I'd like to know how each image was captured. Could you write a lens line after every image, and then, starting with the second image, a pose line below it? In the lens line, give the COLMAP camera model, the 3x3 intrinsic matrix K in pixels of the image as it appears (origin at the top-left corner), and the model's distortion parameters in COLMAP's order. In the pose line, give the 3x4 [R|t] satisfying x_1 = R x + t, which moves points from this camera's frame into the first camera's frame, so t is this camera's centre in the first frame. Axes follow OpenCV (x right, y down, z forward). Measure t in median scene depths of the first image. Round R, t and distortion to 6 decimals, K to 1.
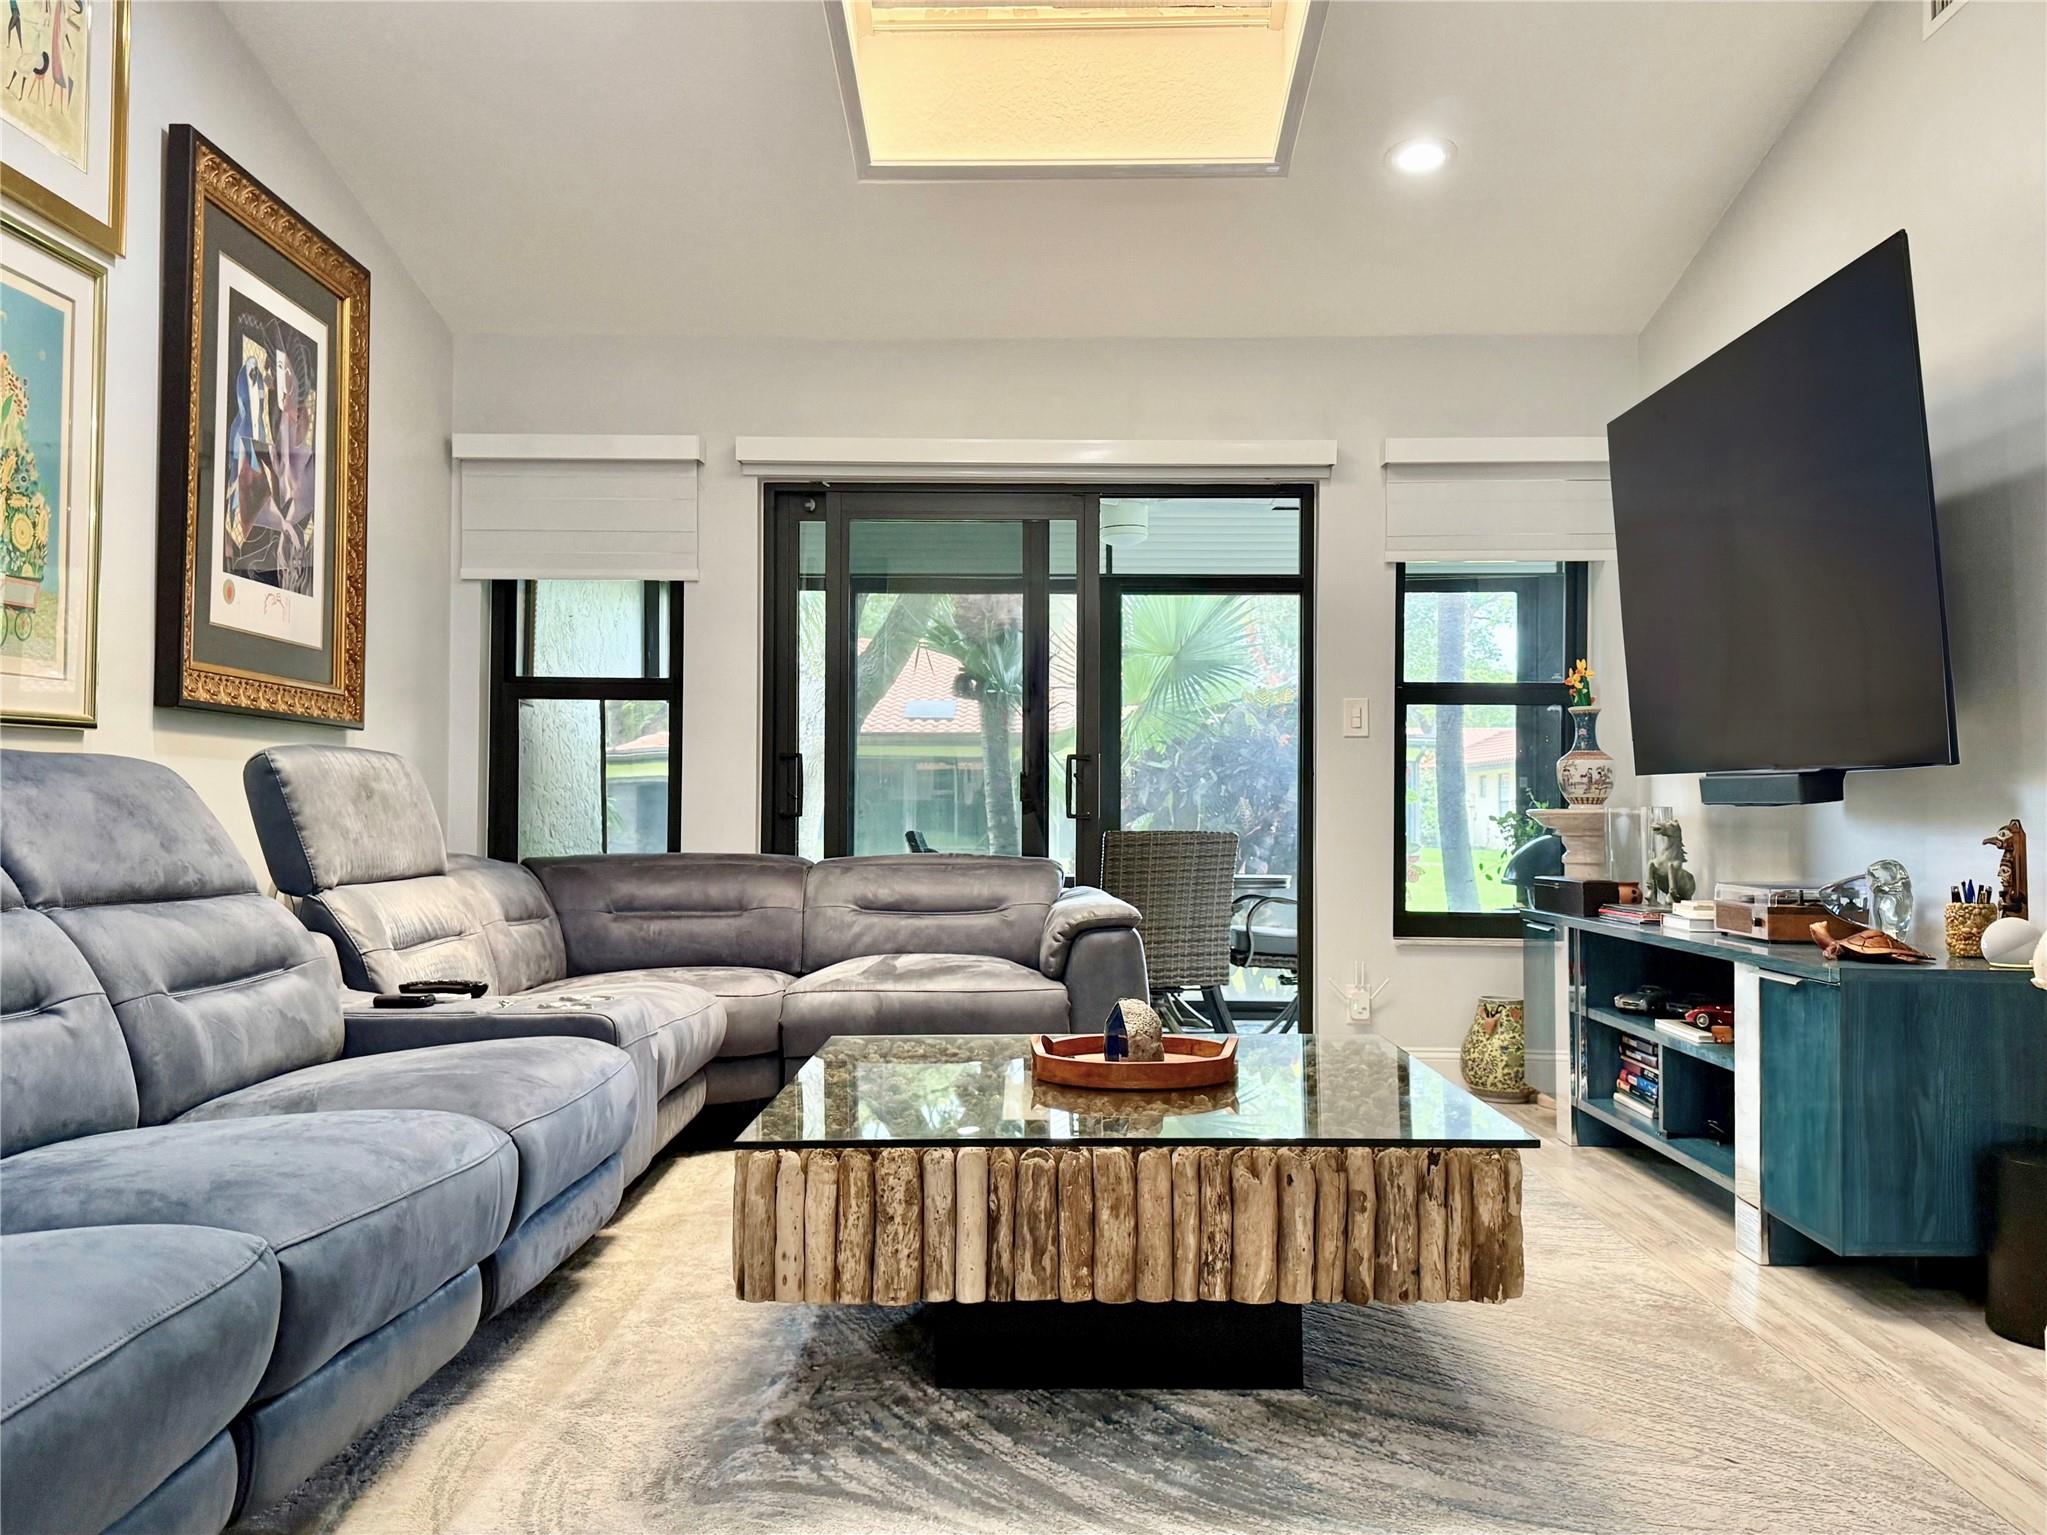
lens RADIAL K [[1699.7, 0, 1019.1], [0, 1699.7, 754.6], [0, 0, 1]] dist [0.064347, -0.077369]
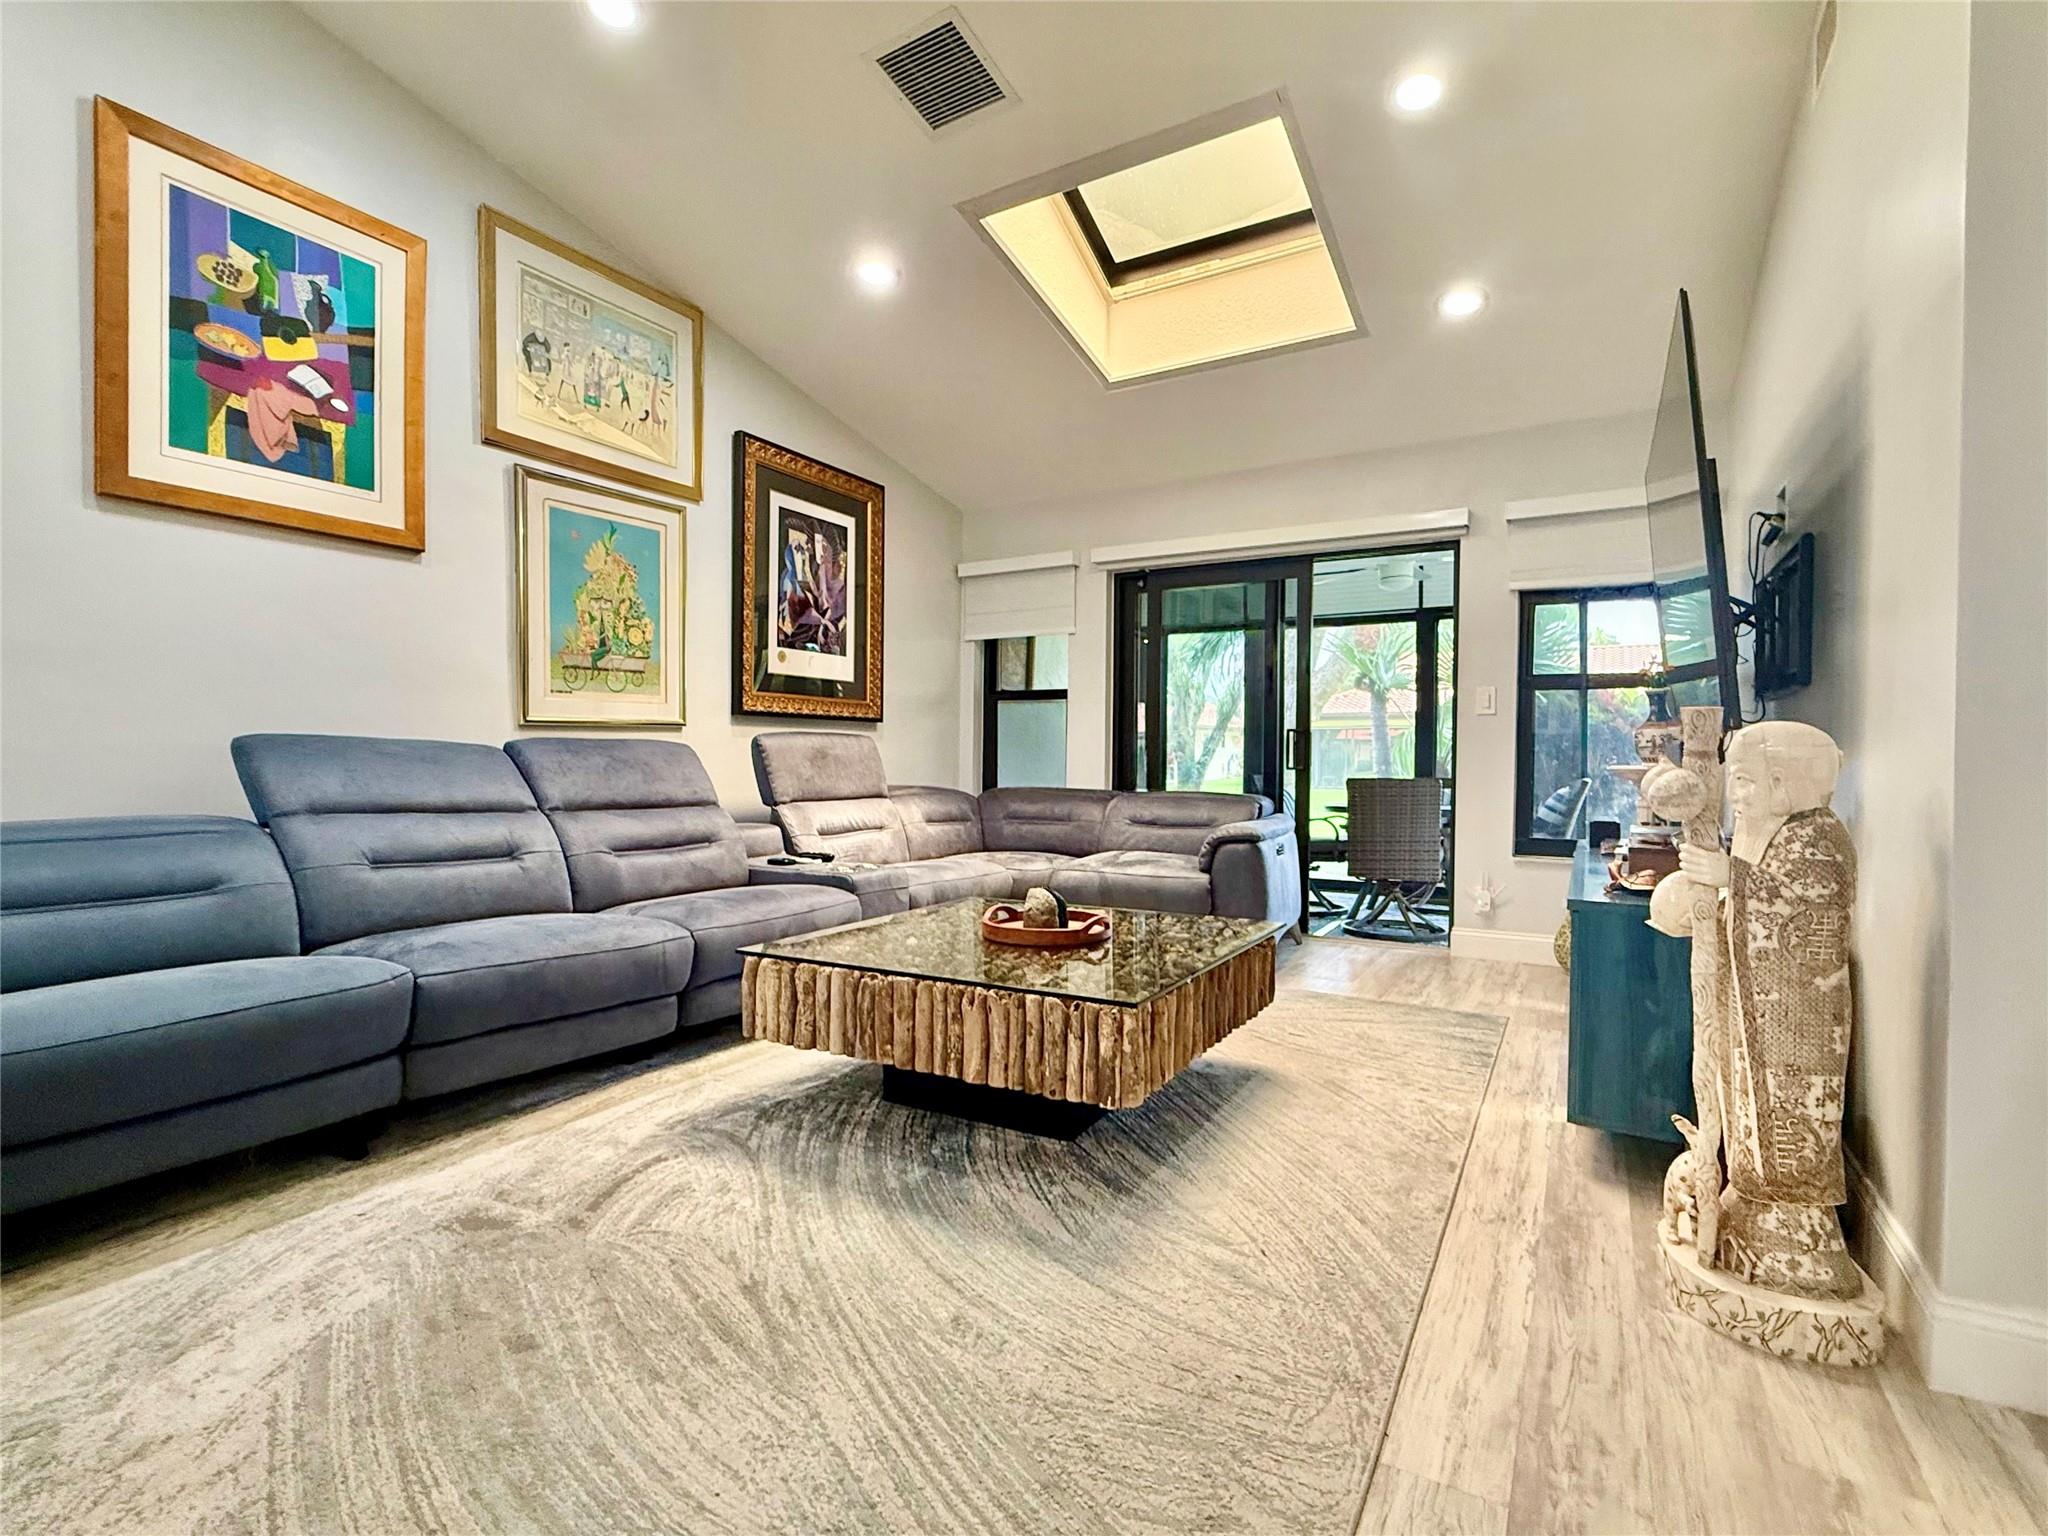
lens RADIAL K [[957.2, 0, 1029.1], [0, 957.2, 768.6], [0, 0, 1]] dist [0.000017, -0.000870]
pose [[0.870895, 0.008749, -0.491392, 0.427982], [0.012951, 0.999086, 0.040742, -0.005470], [0.491299, -0.041845, 0.869985, 0.179387]]
